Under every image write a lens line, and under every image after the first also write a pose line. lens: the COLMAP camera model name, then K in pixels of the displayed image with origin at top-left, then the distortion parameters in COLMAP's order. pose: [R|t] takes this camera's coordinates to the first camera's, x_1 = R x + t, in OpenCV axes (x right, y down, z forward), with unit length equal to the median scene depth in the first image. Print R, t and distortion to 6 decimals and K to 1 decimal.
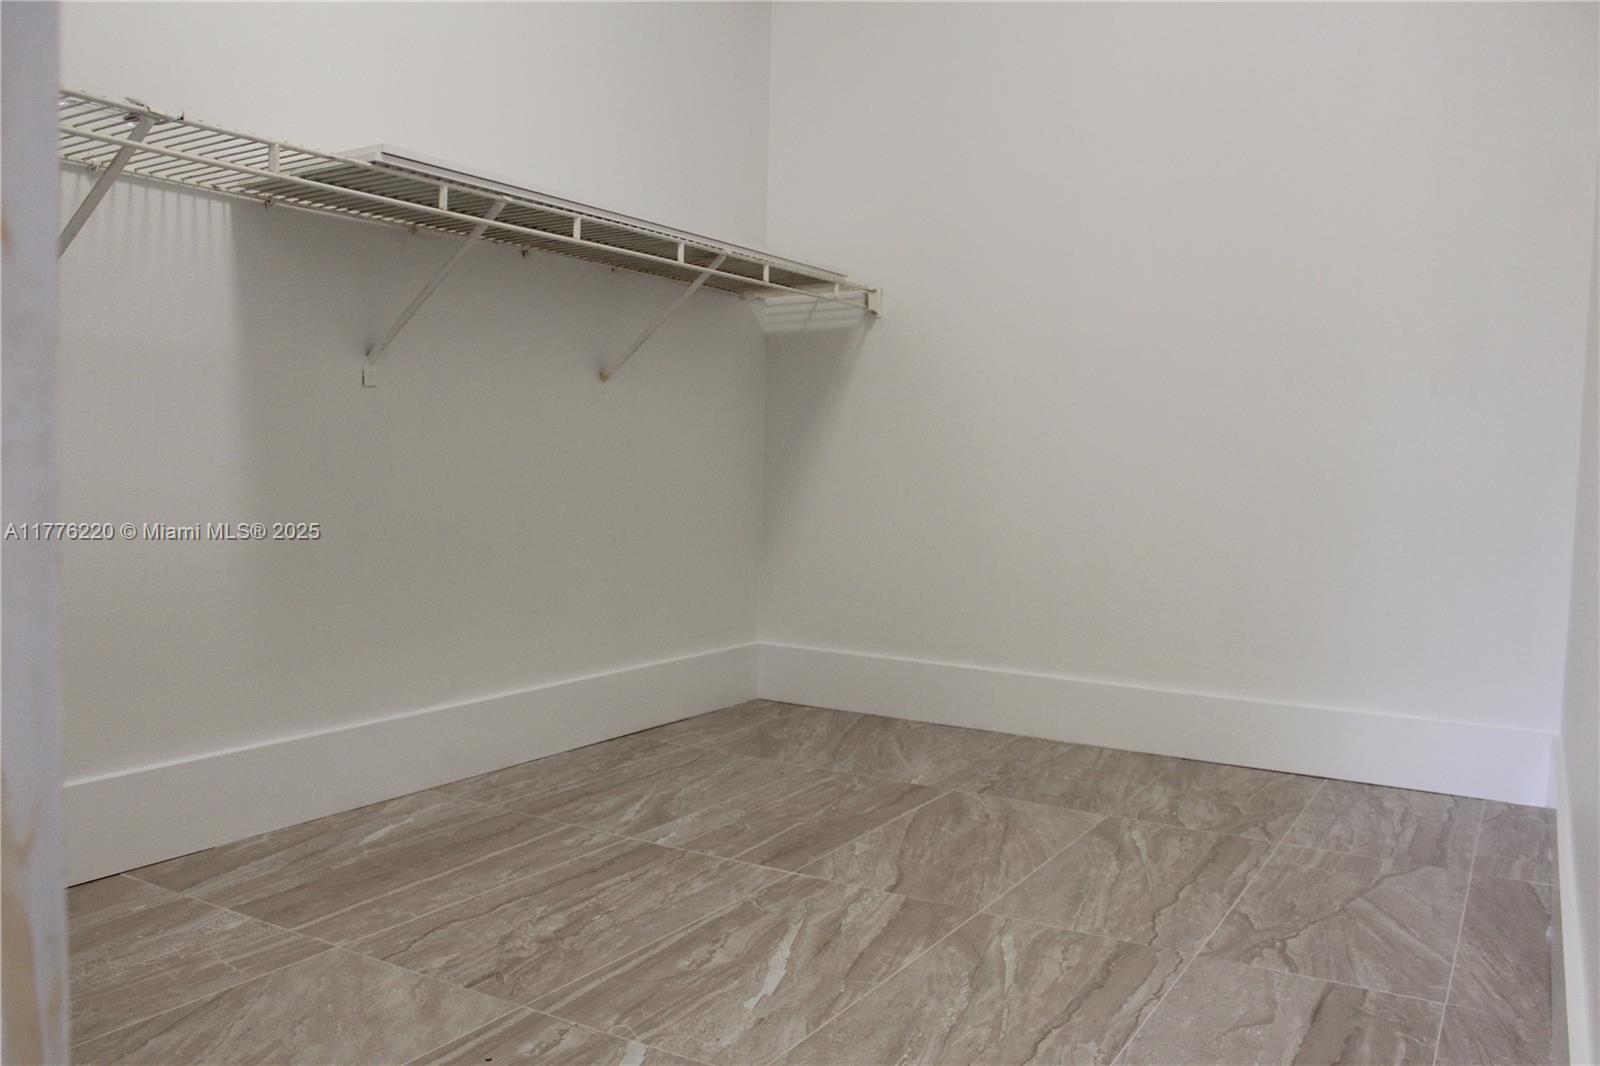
lens RADIAL K [[1364.0, 0, 791.4], [0, 1364.0, 545.7], [0, 0, 1]] dist [-0.148482, 0.136689]
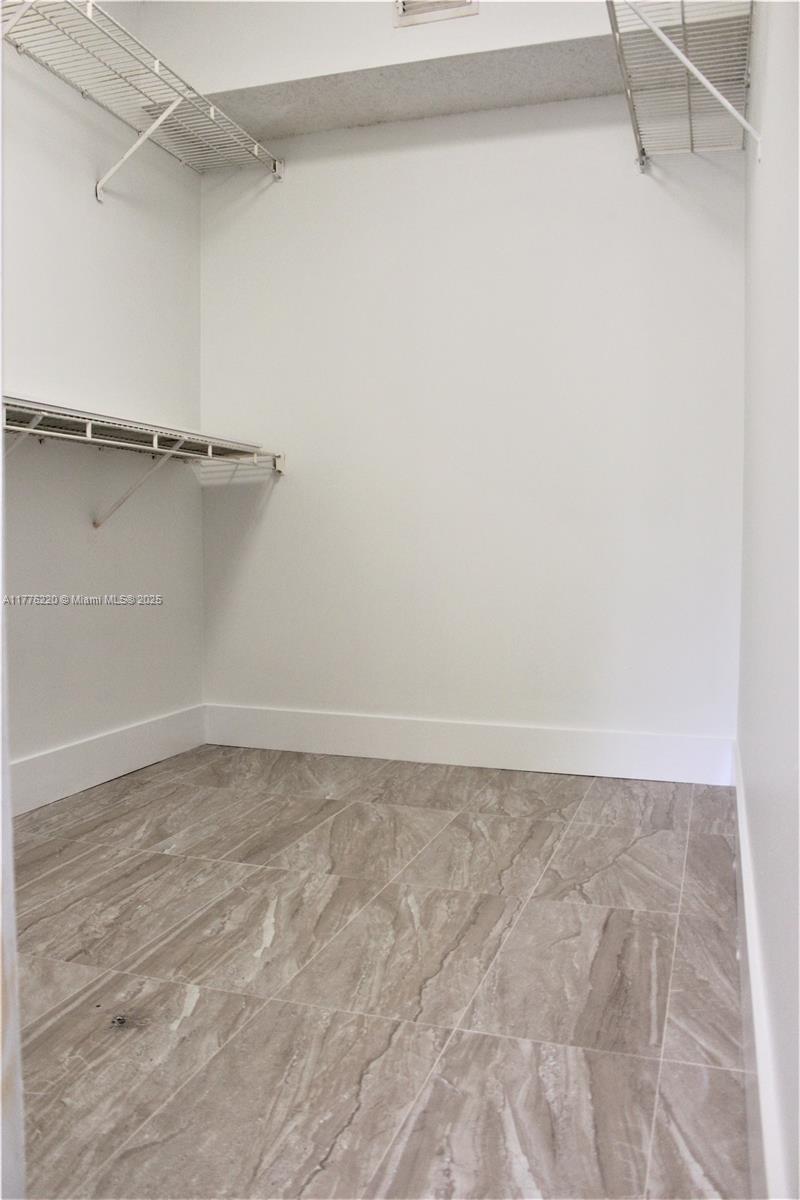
lens RADIAL K [[1023.0, 0, 390.6], [0, 1023.0, 590.8], [0, 0, 1]] dist [-0.148482, 0.136689]
pose [[0.979113, -0.033895, 0.200472, -0.070113], [0.037723, 0.999171, -0.015305, -0.038173], [-0.199787, 0.022547, 0.979580, -0.123849]]
